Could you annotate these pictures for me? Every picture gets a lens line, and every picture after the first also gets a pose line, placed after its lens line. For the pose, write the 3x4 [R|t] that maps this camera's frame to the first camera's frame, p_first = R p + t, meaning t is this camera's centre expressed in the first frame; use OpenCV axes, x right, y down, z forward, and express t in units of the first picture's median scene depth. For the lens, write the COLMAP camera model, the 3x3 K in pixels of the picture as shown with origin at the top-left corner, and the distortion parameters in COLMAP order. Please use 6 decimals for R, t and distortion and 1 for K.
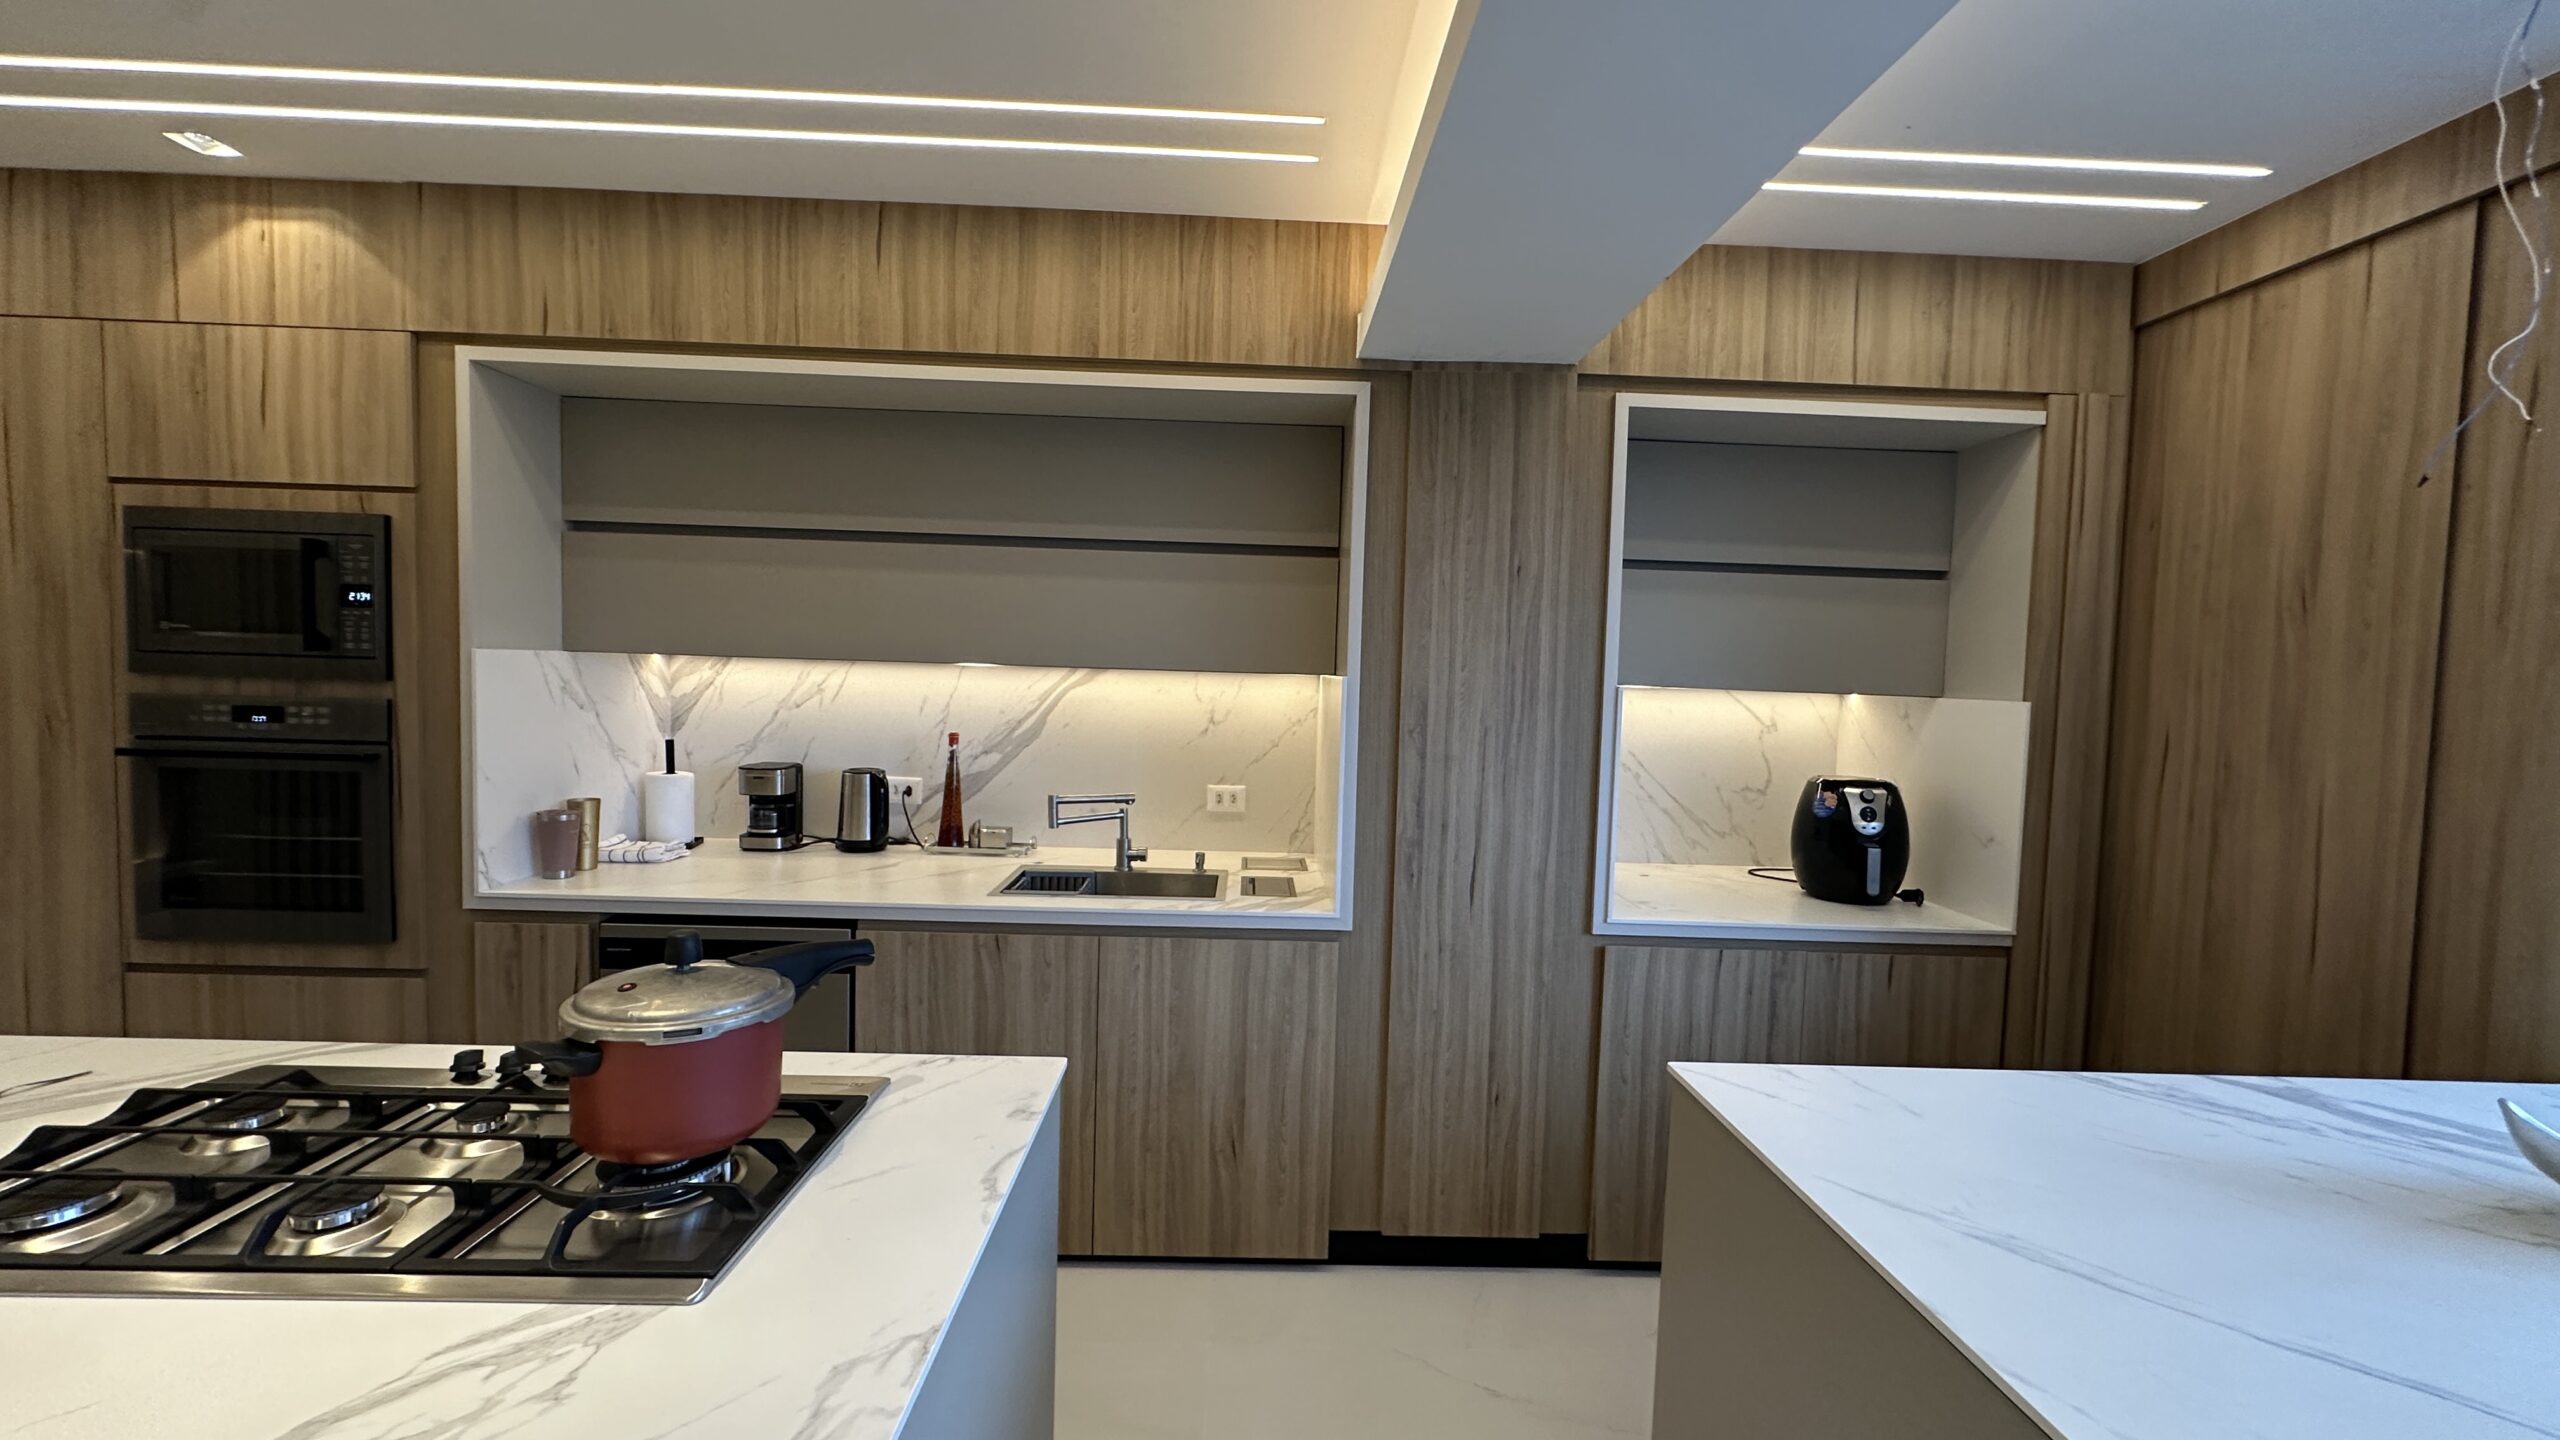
lens RADIAL K [[1023.4, 0, 1276.2], [0, 1023.4, 721.9], [0, 0, 1]] dist [-0.002636, 0.000217]
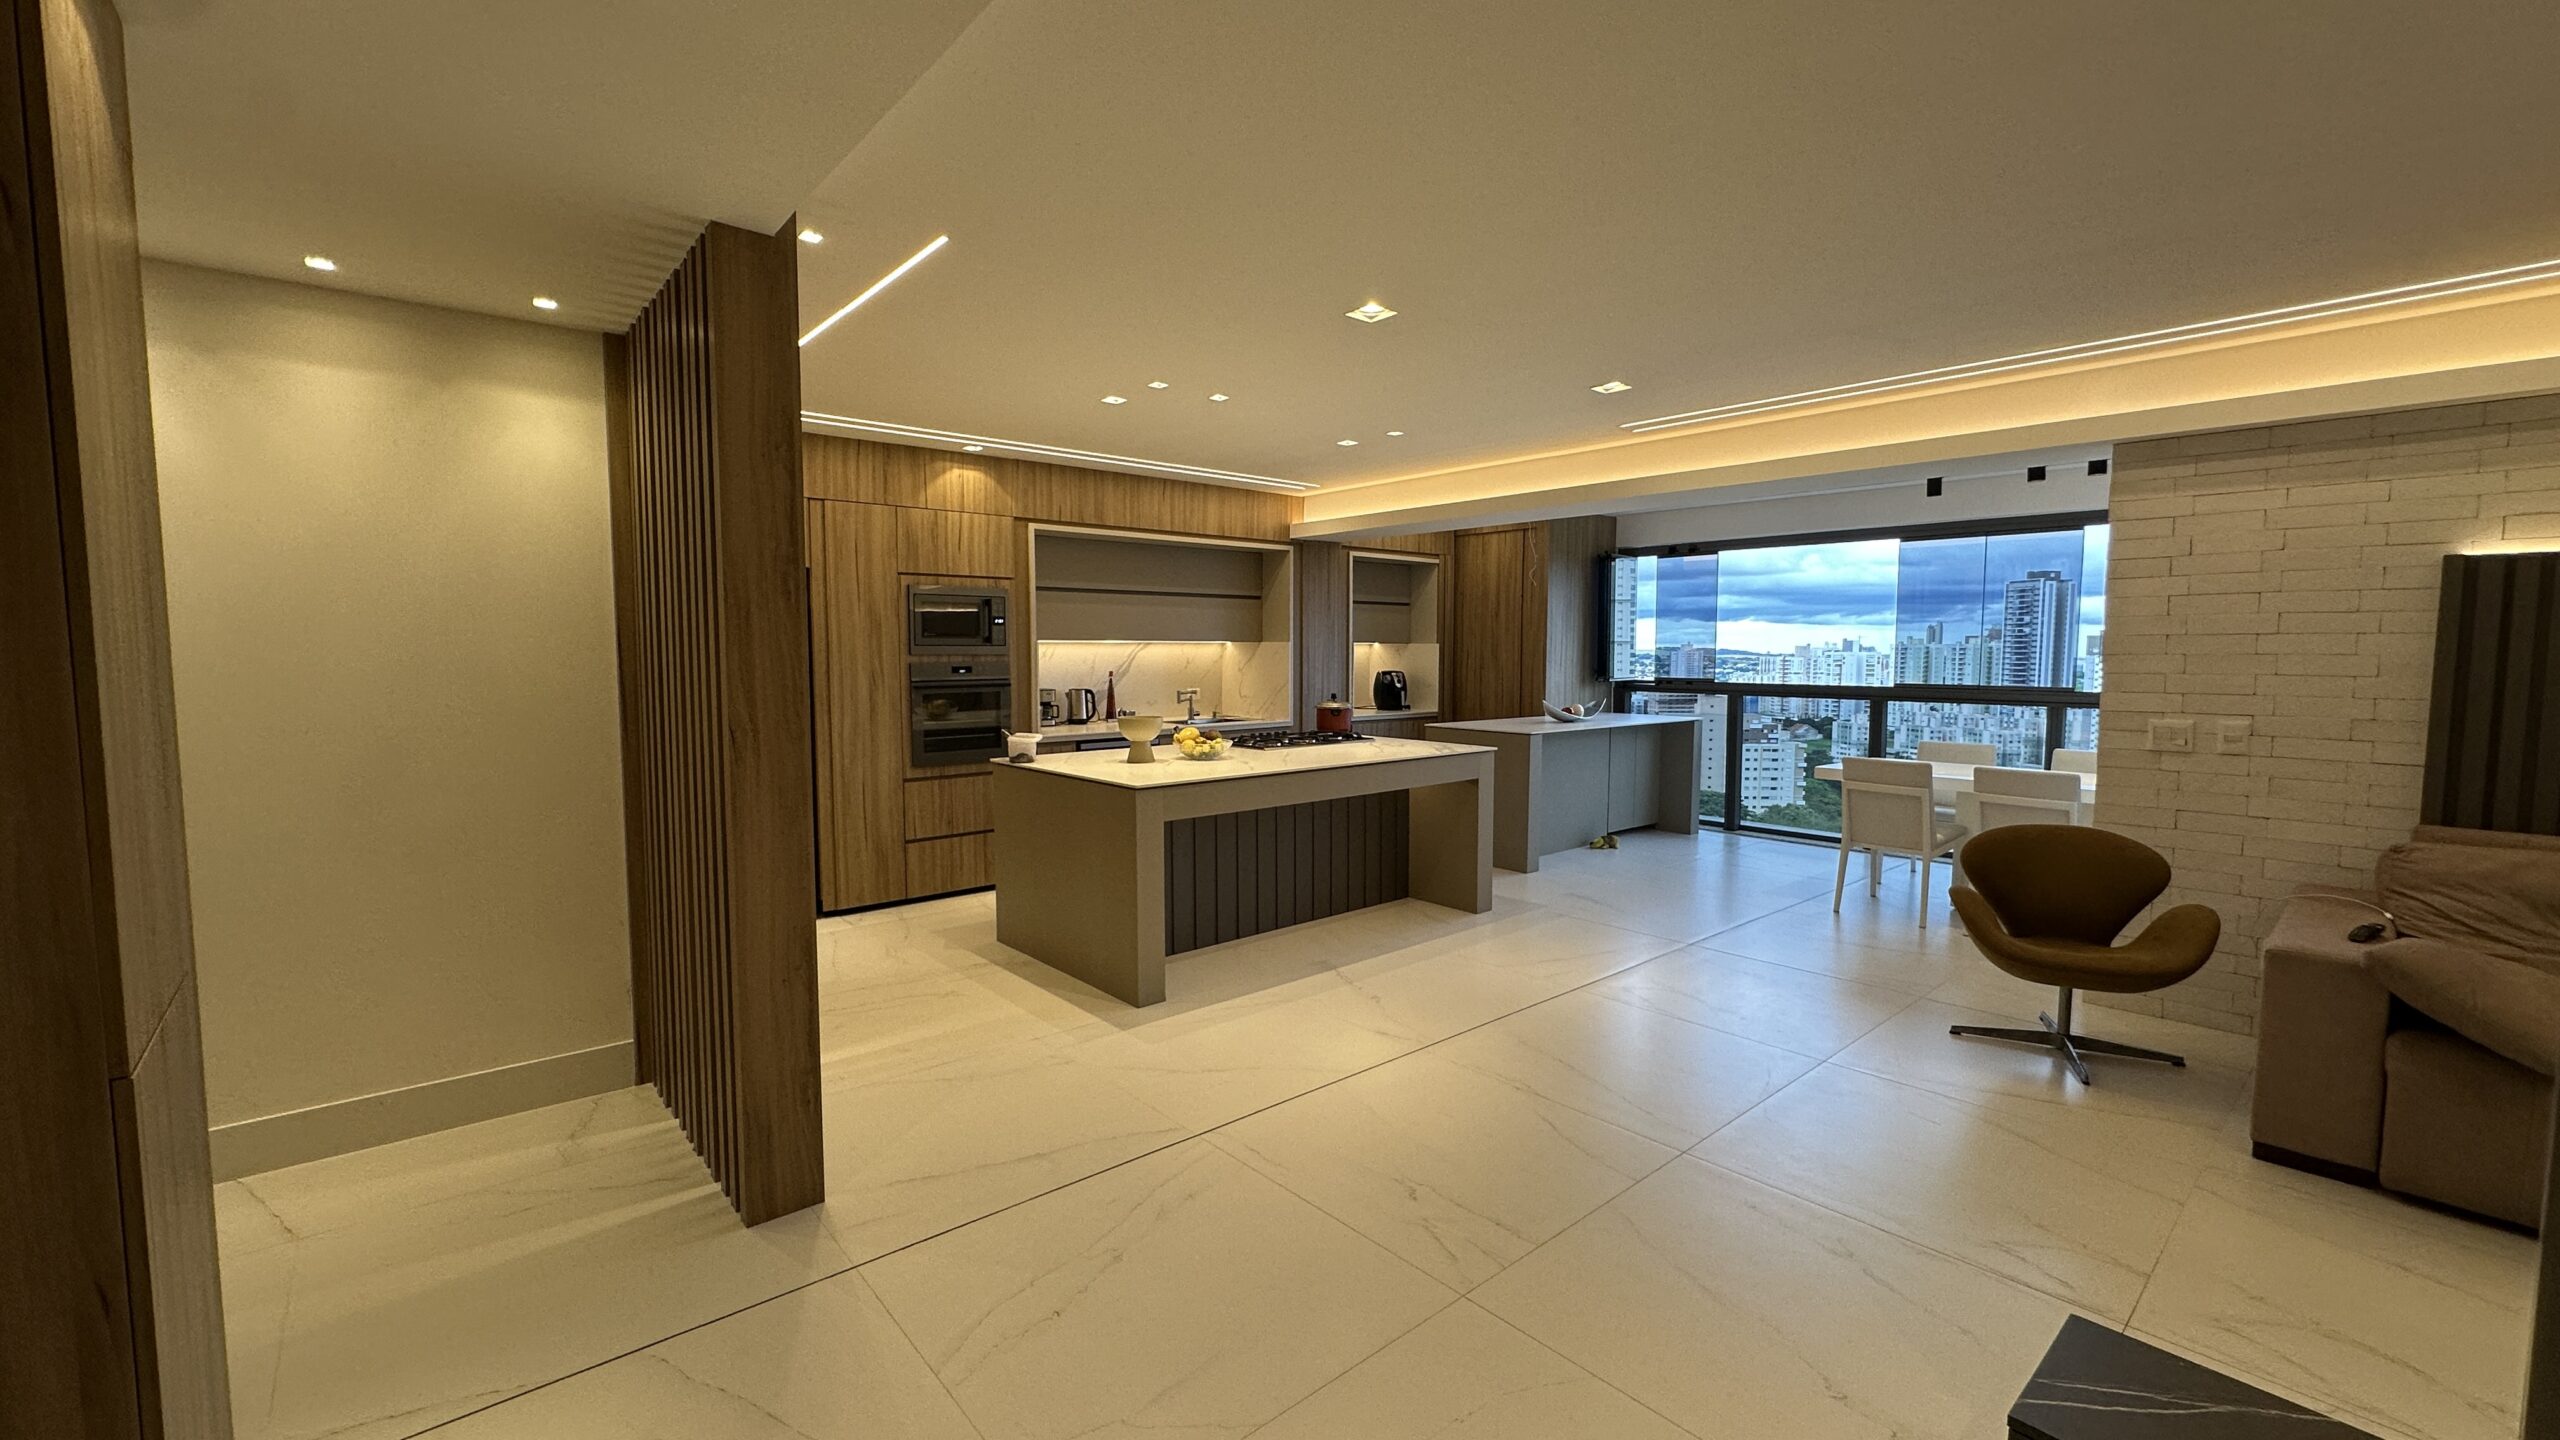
lens RADIAL K [[1023.4, 0, 1276.2], [0, 1023.4, 721.9], [0, 0, 1]] dist [-0.002636, 0.000217]
pose [[0.769029, -0.077938, 0.634445, -1.931075], [0.054998, 0.996926, 0.055802, 0.021394], [-0.636843, -0.008020, 0.770952, -1.339149]]
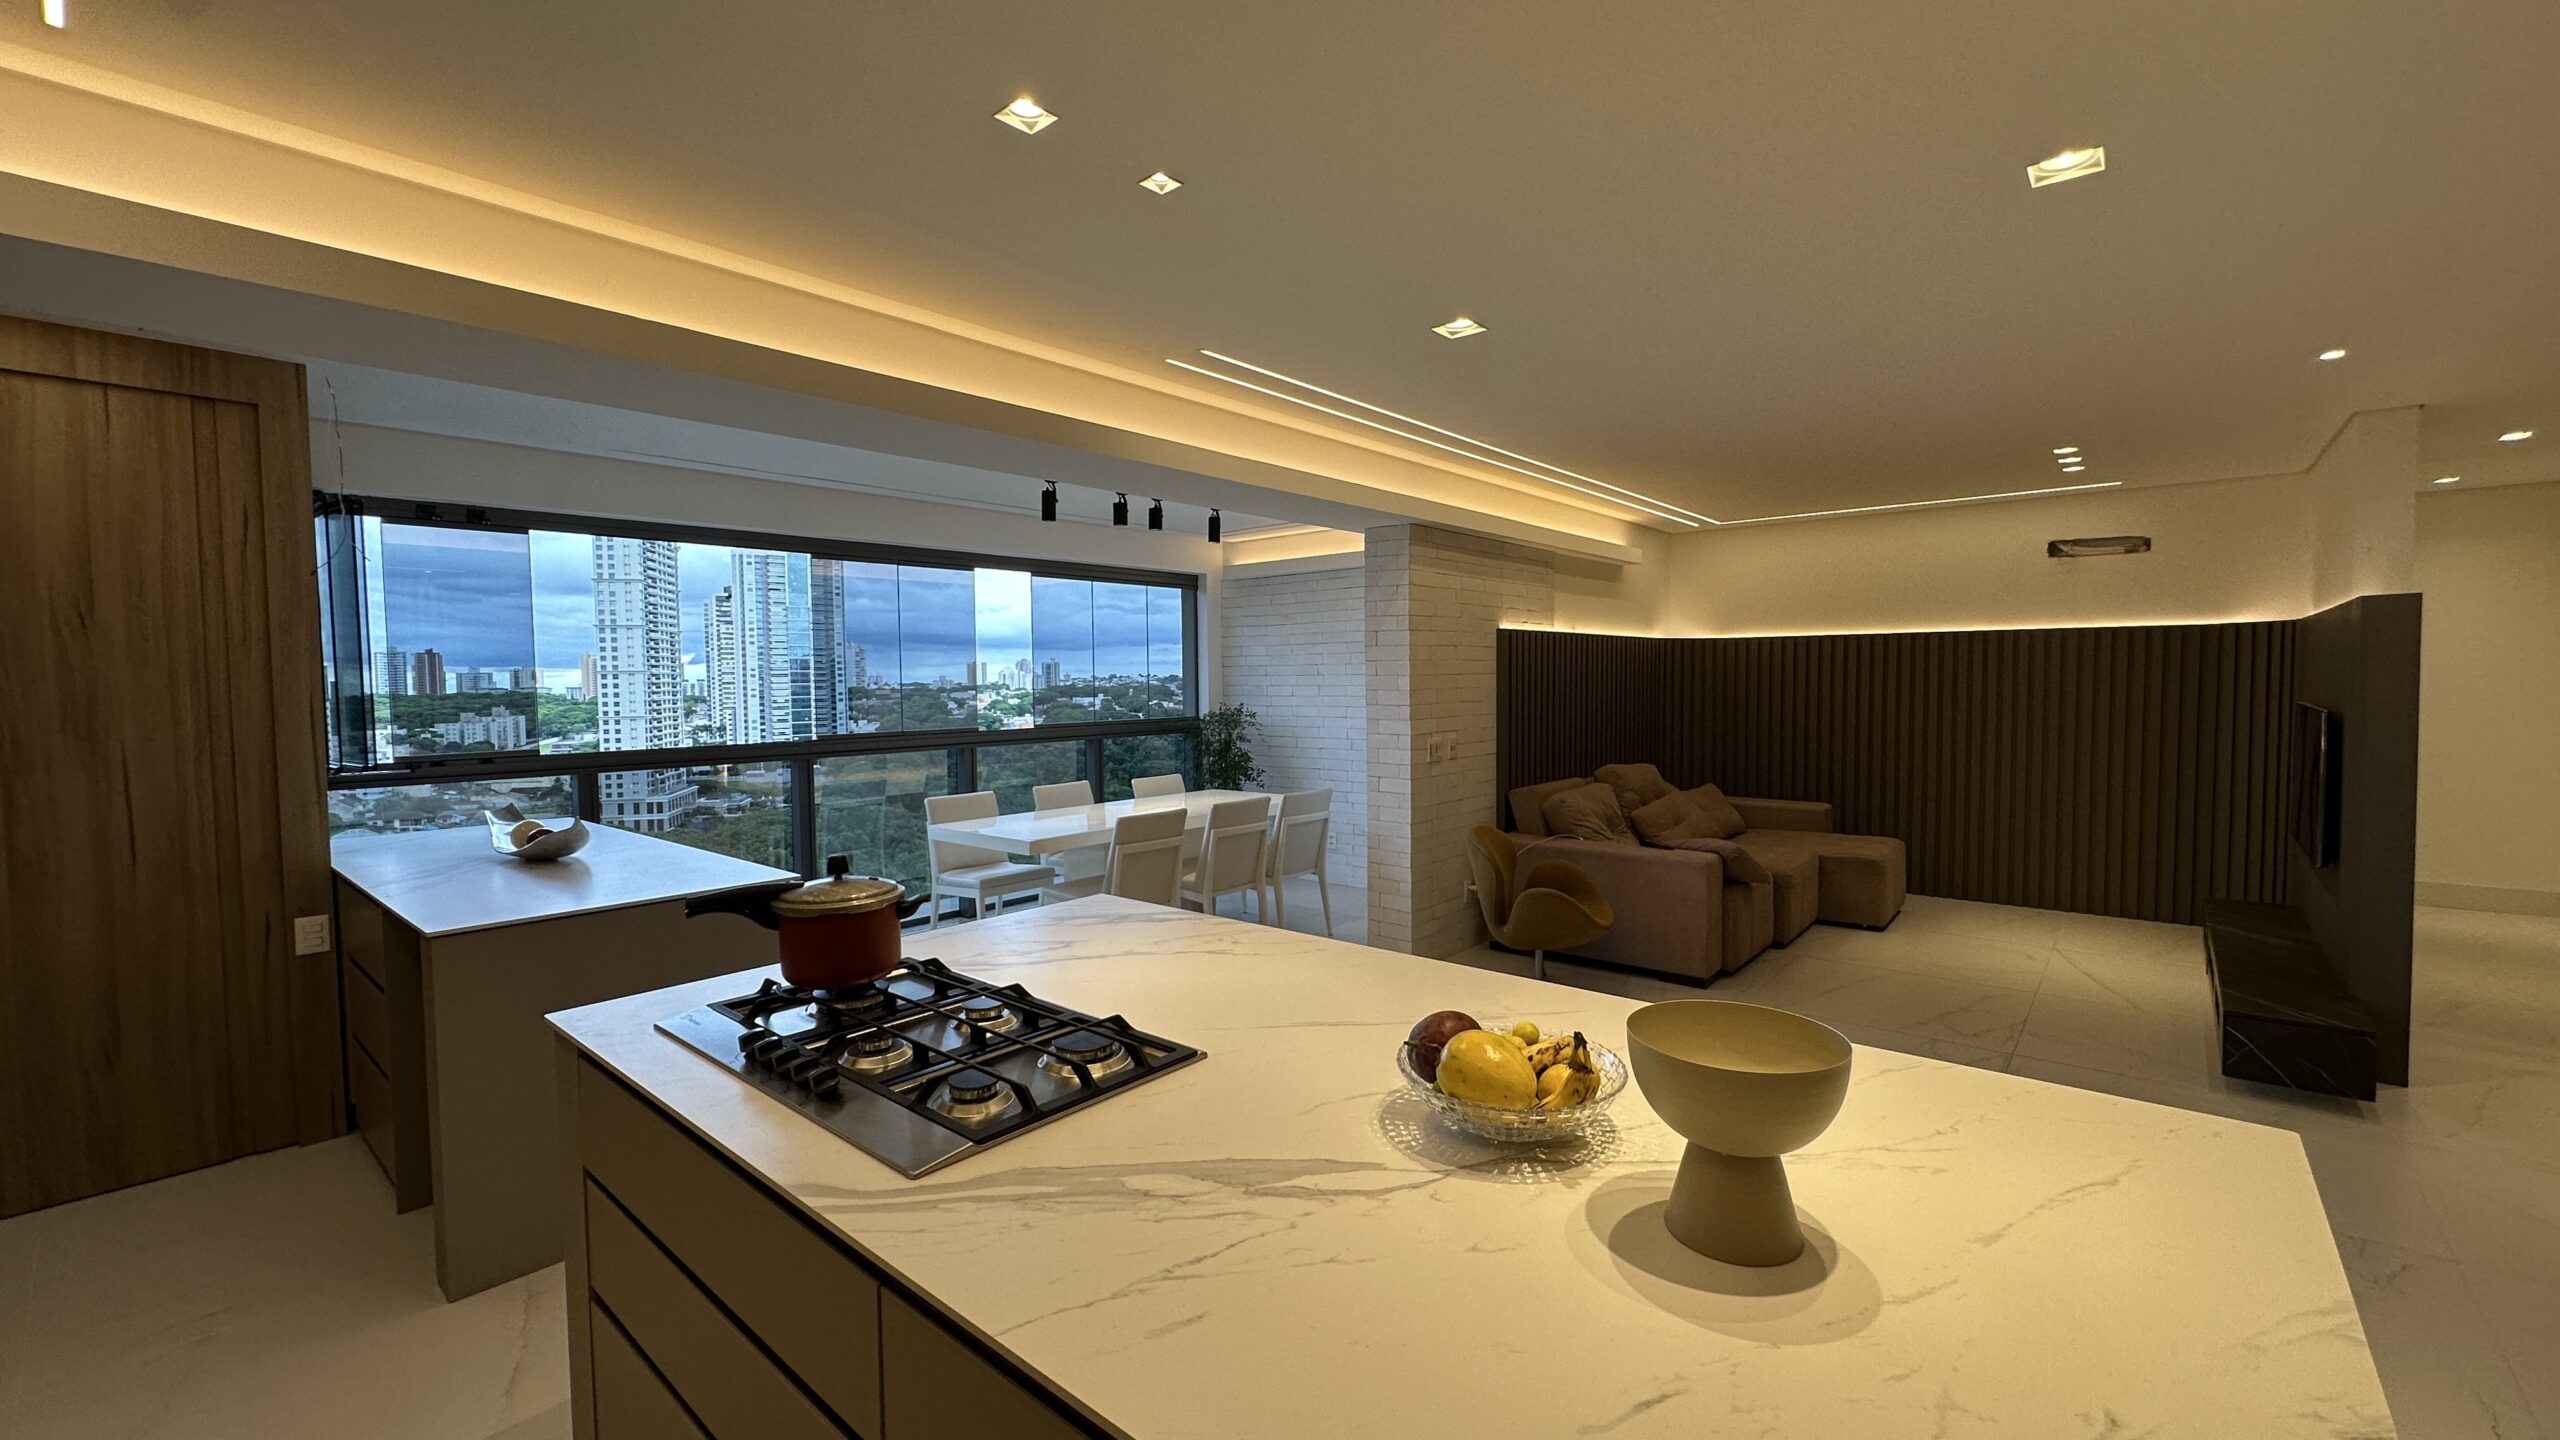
lens RADIAL K [[1024.7, 0, 1268.3], [0, 1024.7, 724.2], [0, 0, 1]] dist [-0.002010, -0.000036]
pose [[-0.736632, -0.054852, 0.674065, -1.026623], [0.020681, 0.994412, 0.103521, -0.073434], [-0.675977, 0.090197, -0.731382, 0.804874]]
